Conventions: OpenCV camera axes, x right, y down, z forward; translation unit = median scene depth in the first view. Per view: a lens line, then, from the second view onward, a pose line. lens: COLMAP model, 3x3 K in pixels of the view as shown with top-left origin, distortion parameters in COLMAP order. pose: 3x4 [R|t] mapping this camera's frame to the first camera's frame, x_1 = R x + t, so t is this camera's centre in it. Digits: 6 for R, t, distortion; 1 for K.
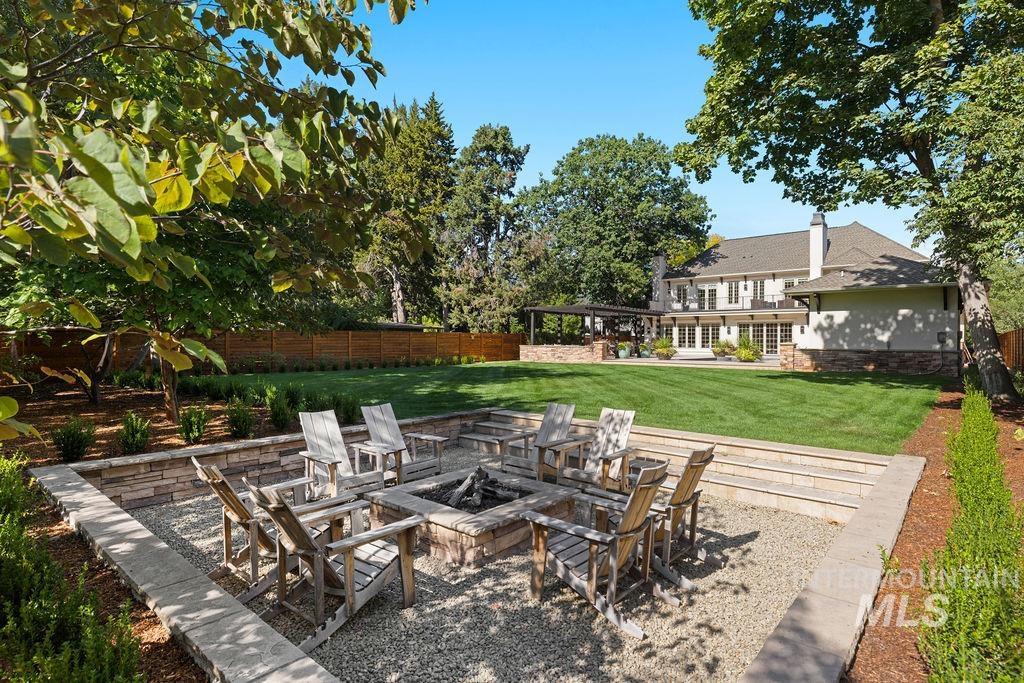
lens RADIAL K [[522.2, 0, 512.0], [0, 522.2, 341.5], [0, 0, 1]] dist [-0.000235, -0.000028]
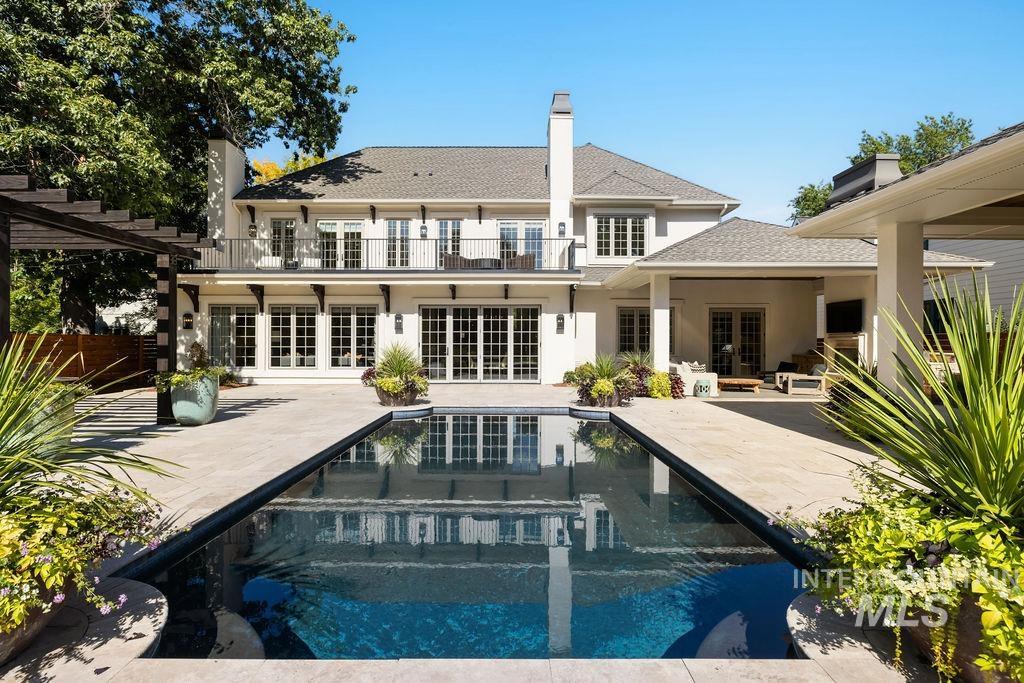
lens RADIAL K [[522.2, 0, 512.0], [0, 522.2, 341.5], [0, 0, 1]] dist [-0.000235, -0.000028]
pose [[0.763220, -0.004534, 0.646123, 0.213894], [0.002427, 0.999988, 0.004150, -0.008599], [-0.646135, -0.001600, 0.763222, 0.615248]]
